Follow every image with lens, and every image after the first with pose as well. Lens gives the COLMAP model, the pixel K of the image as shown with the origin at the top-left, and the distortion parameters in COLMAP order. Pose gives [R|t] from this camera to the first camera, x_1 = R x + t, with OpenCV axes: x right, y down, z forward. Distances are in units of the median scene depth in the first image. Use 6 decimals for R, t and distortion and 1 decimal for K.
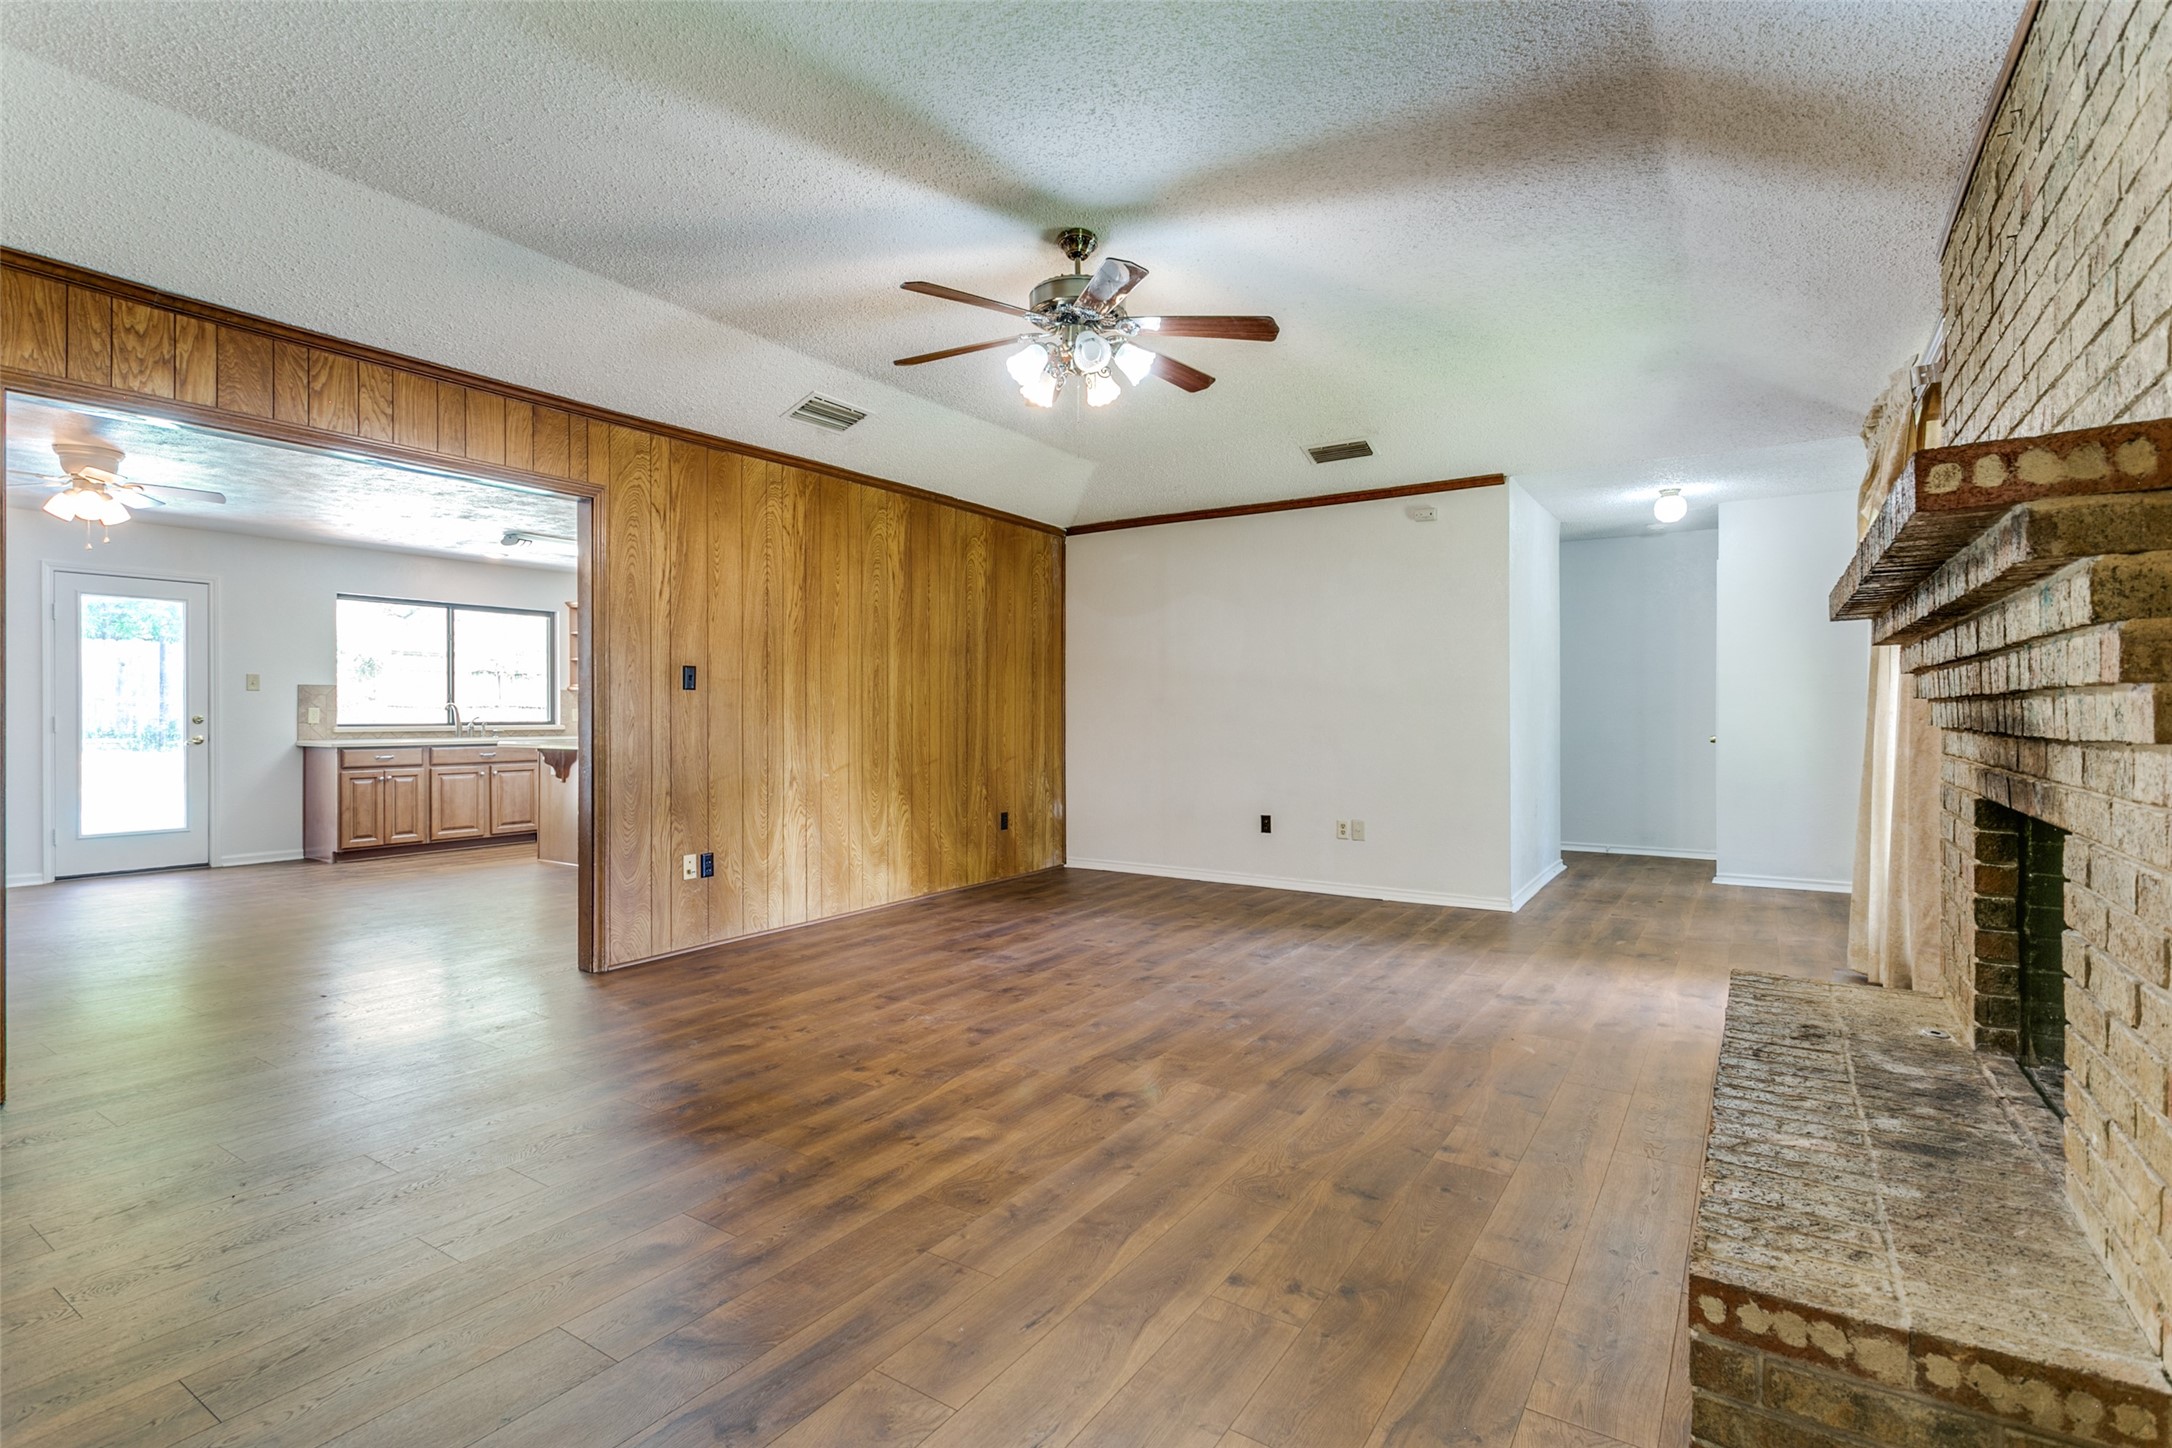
lens RADIAL K [[1052.2, 0, 1064.0], [0, 1052.2, 725.5], [0, 0, 1]] dist [0.012946, -0.006377]
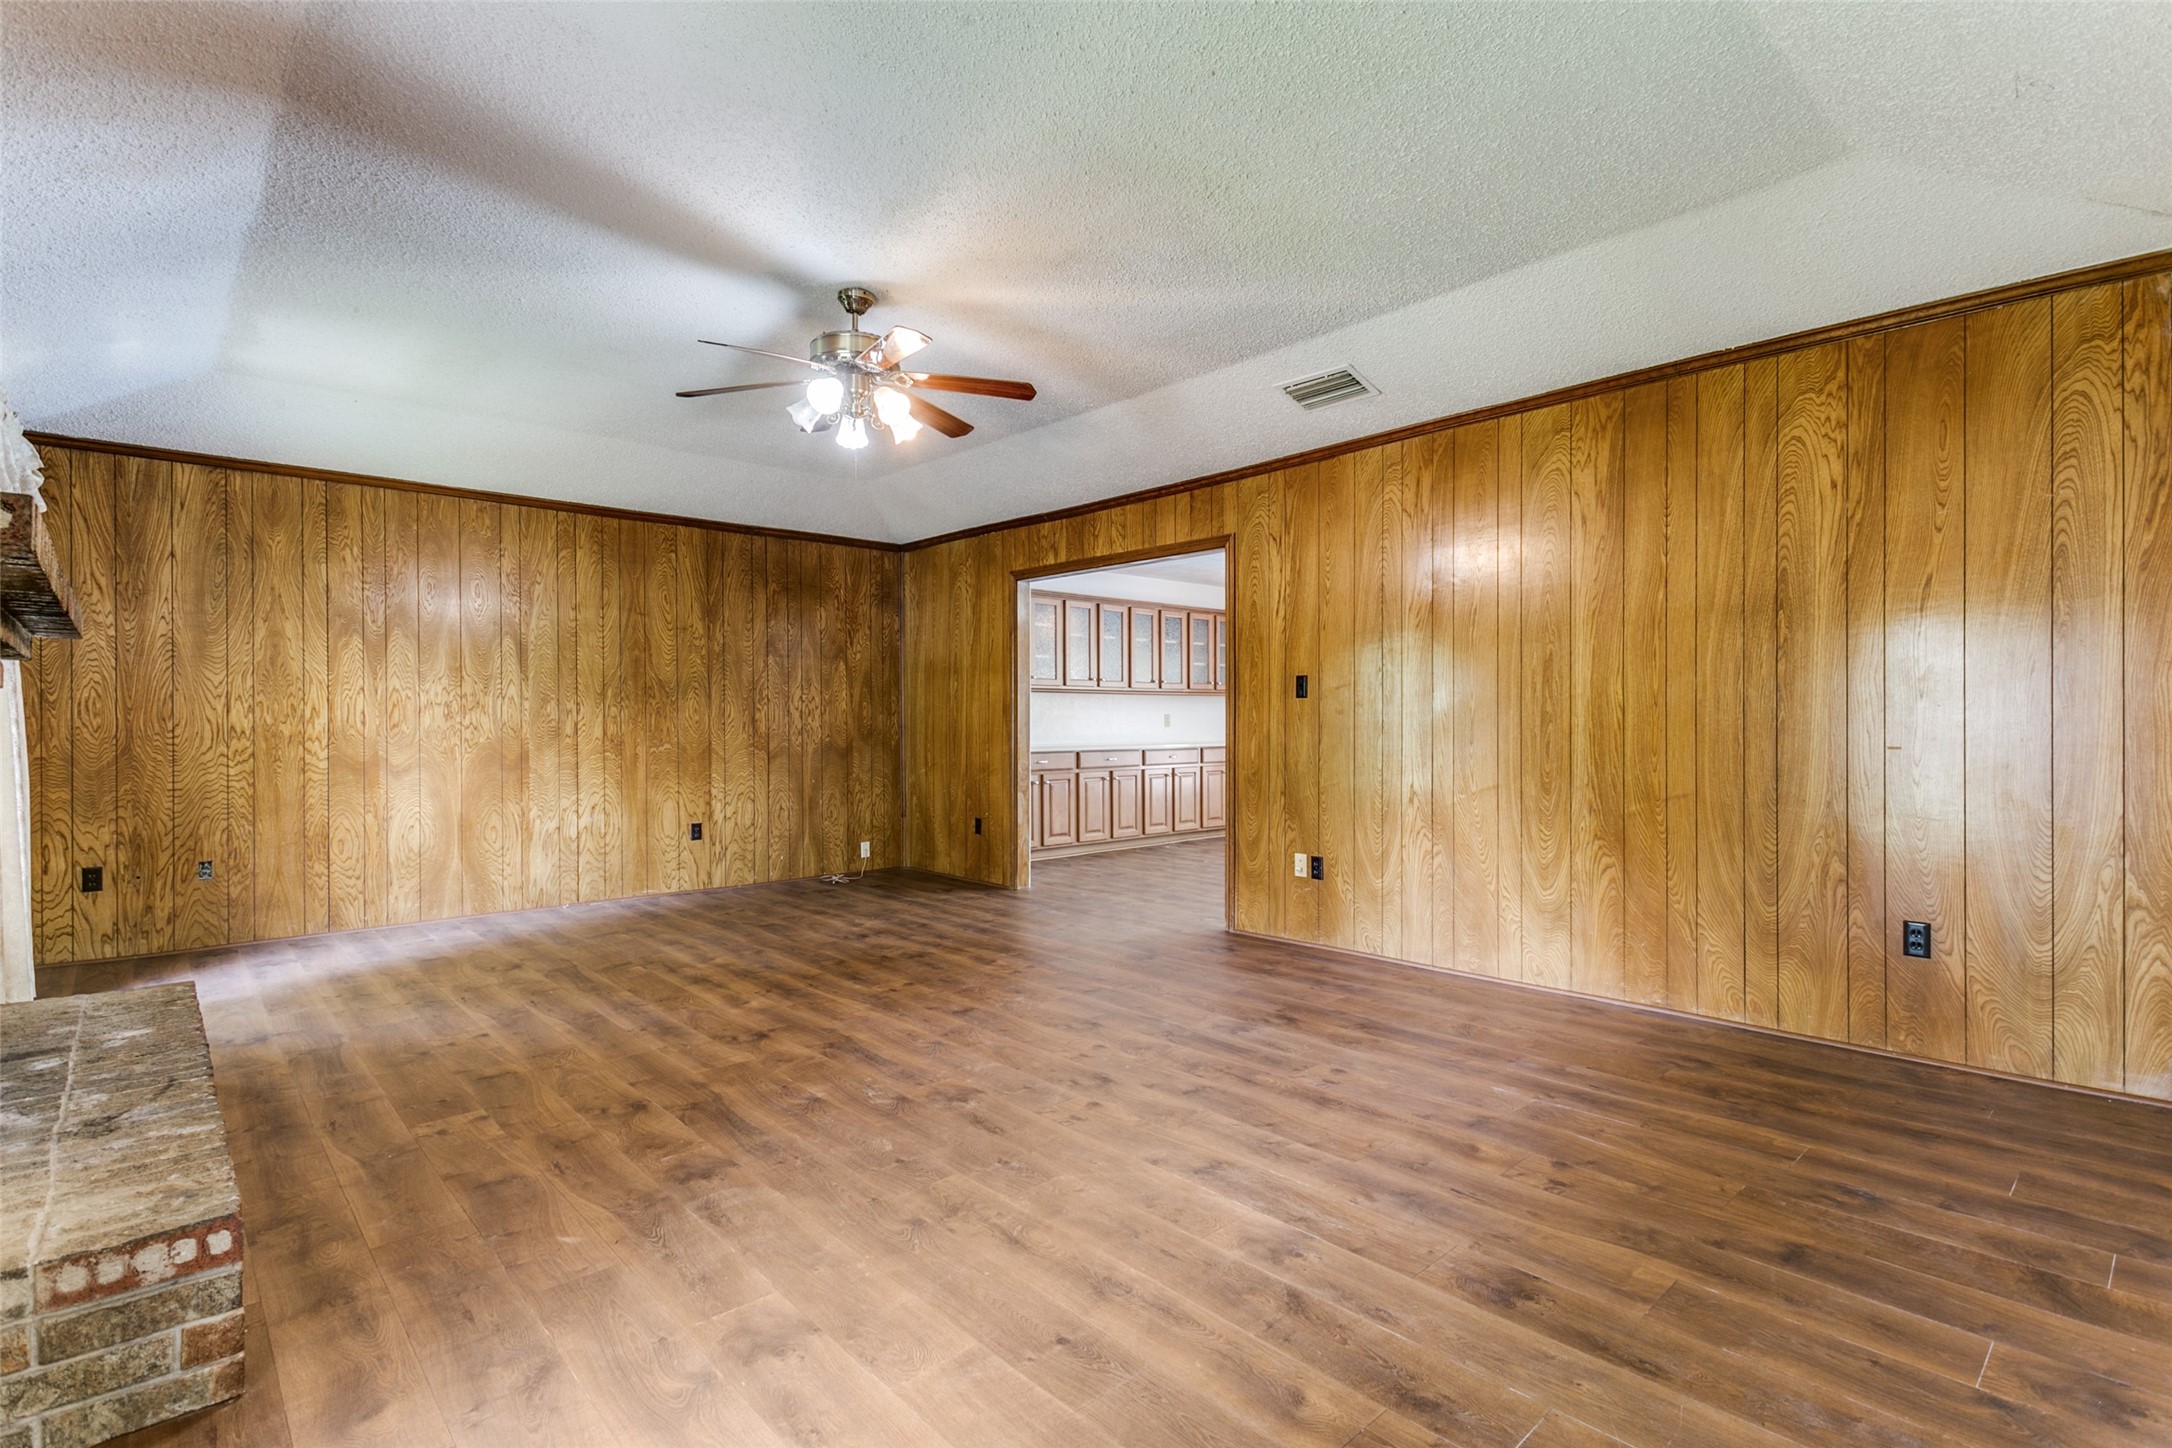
lens RADIAL K [[1052.2, 0, 1107.7], [0, 1052.2, 716.9], [0, 0, 1]] dist [0.012946, -0.006377]
pose [[-0.239311, -0.001323, -0.970942, 0.879276], [-0.010020, 0.999949, 0.001107, -0.016908], [0.970891, 0.009994, -0.239312, 1.302160]]
